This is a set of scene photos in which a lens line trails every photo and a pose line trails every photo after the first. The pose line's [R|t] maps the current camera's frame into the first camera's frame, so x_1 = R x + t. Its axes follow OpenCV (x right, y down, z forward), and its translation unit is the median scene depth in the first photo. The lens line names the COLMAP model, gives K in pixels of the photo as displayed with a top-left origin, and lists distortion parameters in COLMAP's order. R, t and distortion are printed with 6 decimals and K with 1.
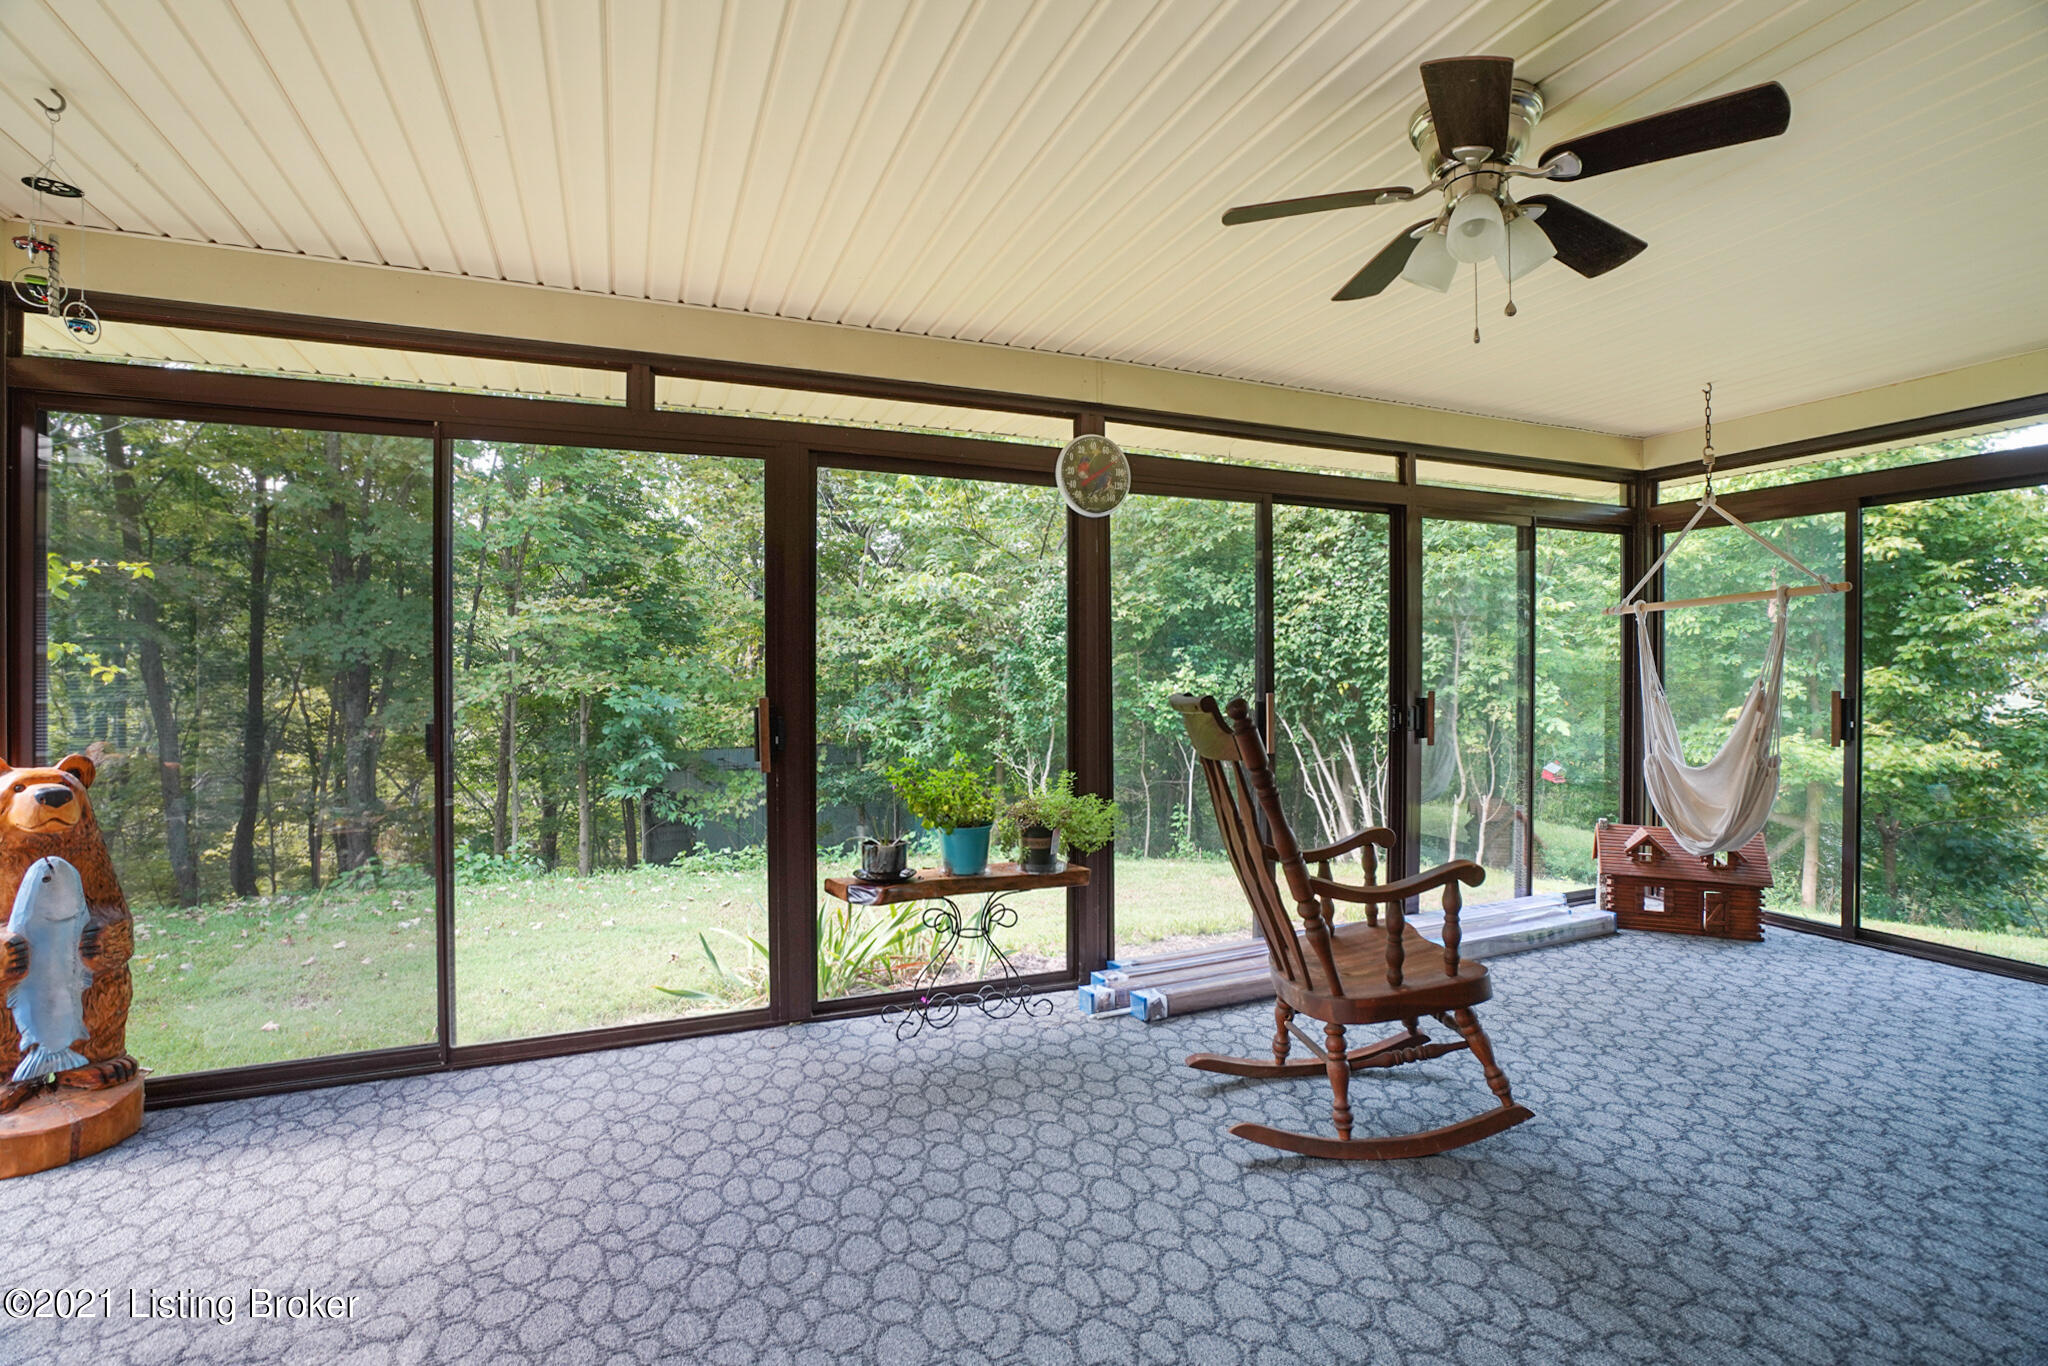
lens RADIAL K [[933.2, 0, 1010.0], [0, 933.2, 697.0], [0, 0, 1]] dist [-0.001384, 0.000706]
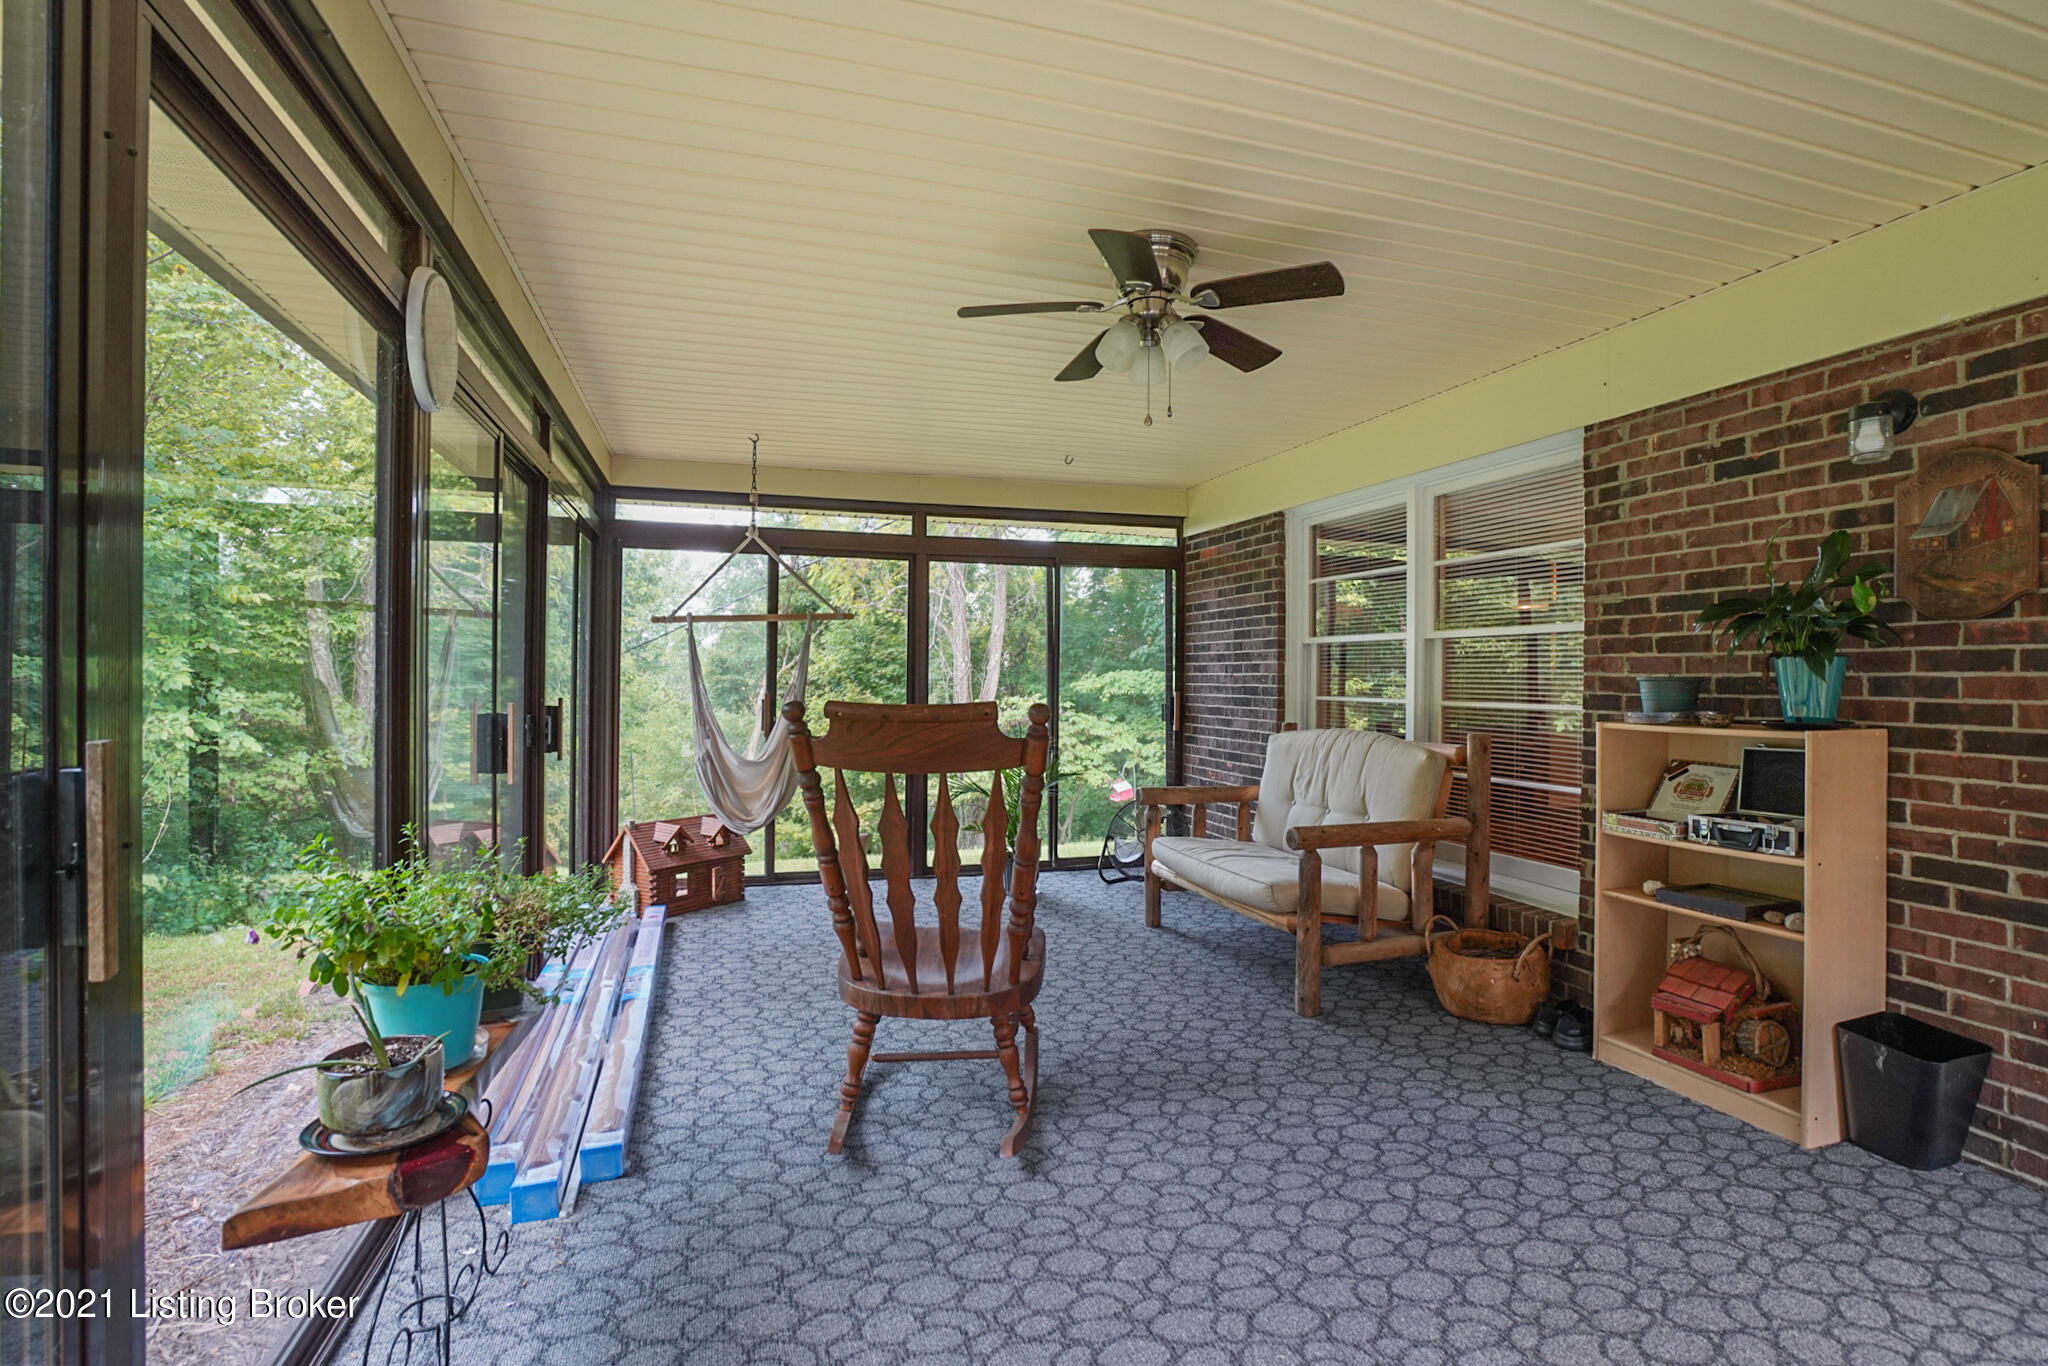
lens RADIAL K [[933.2, 0, 1012.8], [0, 933.2, 680.9], [0, 0, 1]] dist [-0.001384, 0.000706]
pose [[0.094184, 0.018916, 0.995375, -0.677323], [-0.001053, 0.999821, -0.018901, -0.021284], [-0.995554, 0.000732, 0.094187, 0.796010]]
